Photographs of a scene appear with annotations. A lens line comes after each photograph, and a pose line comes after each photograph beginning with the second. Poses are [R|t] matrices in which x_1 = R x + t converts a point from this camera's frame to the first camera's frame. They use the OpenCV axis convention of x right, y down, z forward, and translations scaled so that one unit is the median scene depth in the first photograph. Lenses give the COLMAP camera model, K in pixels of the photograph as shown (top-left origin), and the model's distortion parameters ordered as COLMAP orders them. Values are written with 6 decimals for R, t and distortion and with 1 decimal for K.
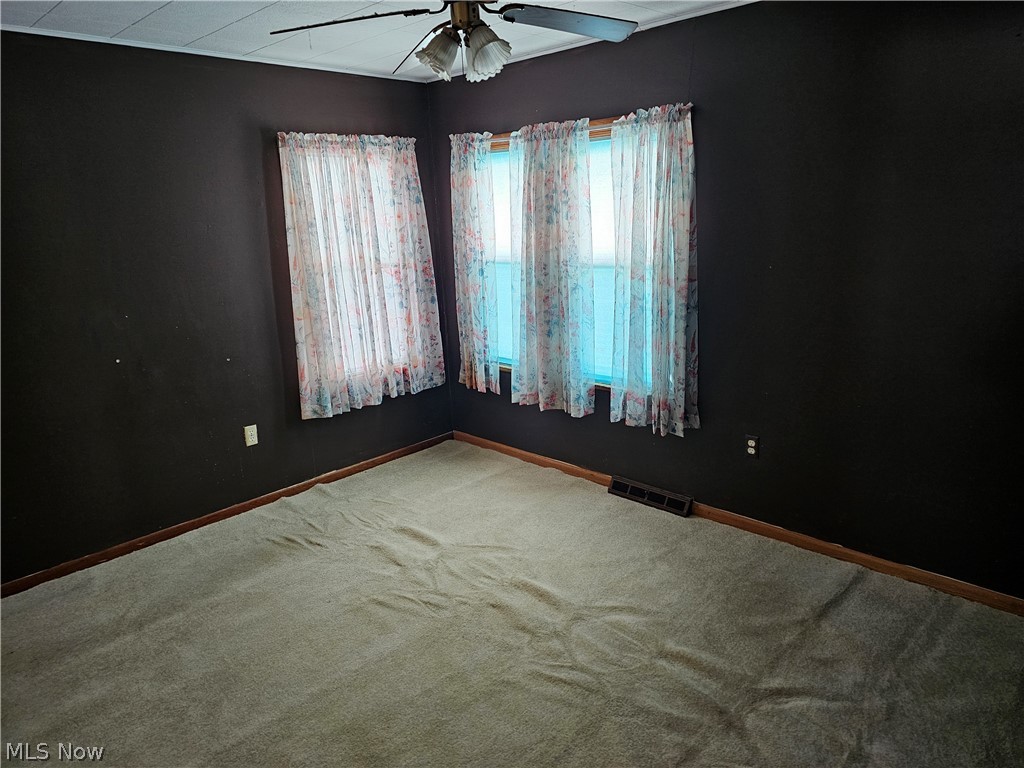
lens RADIAL K [[710.0, 0, 512.0], [0, 710.0, 384.0], [0, 0, 1]] dist [0.099818, -0.000322]
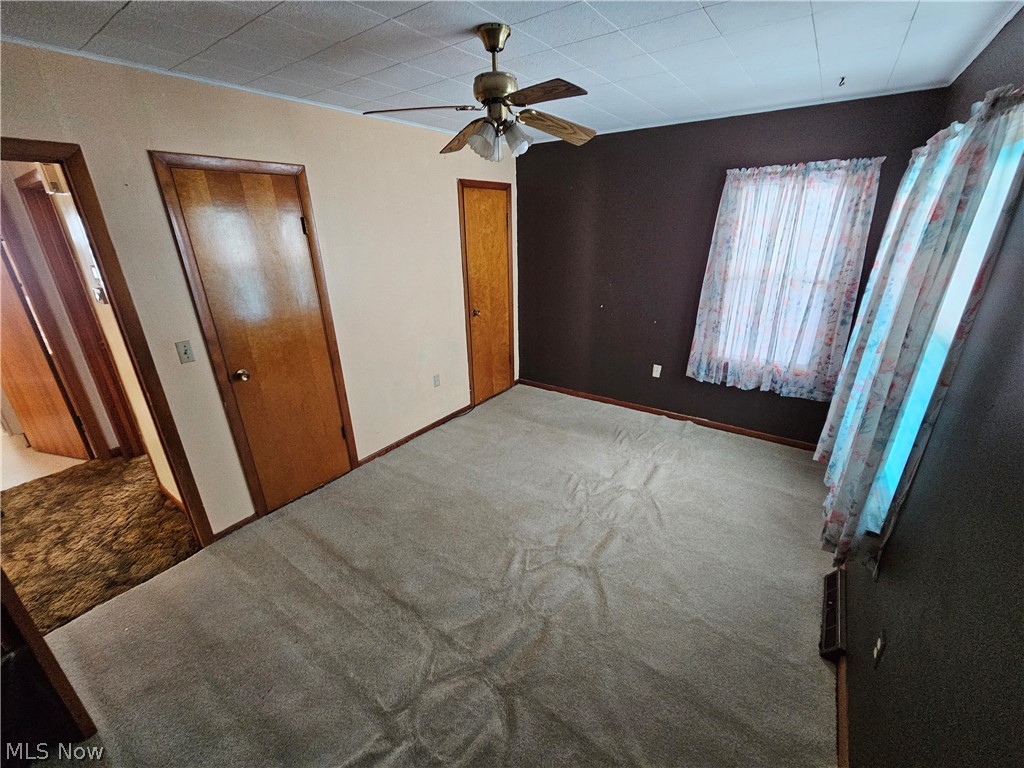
lens RADIAL K [[415.5, 0, 511.7], [0, 415.5, 386.6], [0, 0, 1]] dist [0.003011, 0.000142]
pose [[0.160644, 0.401697, -0.901573, 0.435363], [-0.232562, 0.903123, 0.360949, -0.156231], [0.959223, 0.151687, 0.238501, 0.453575]]
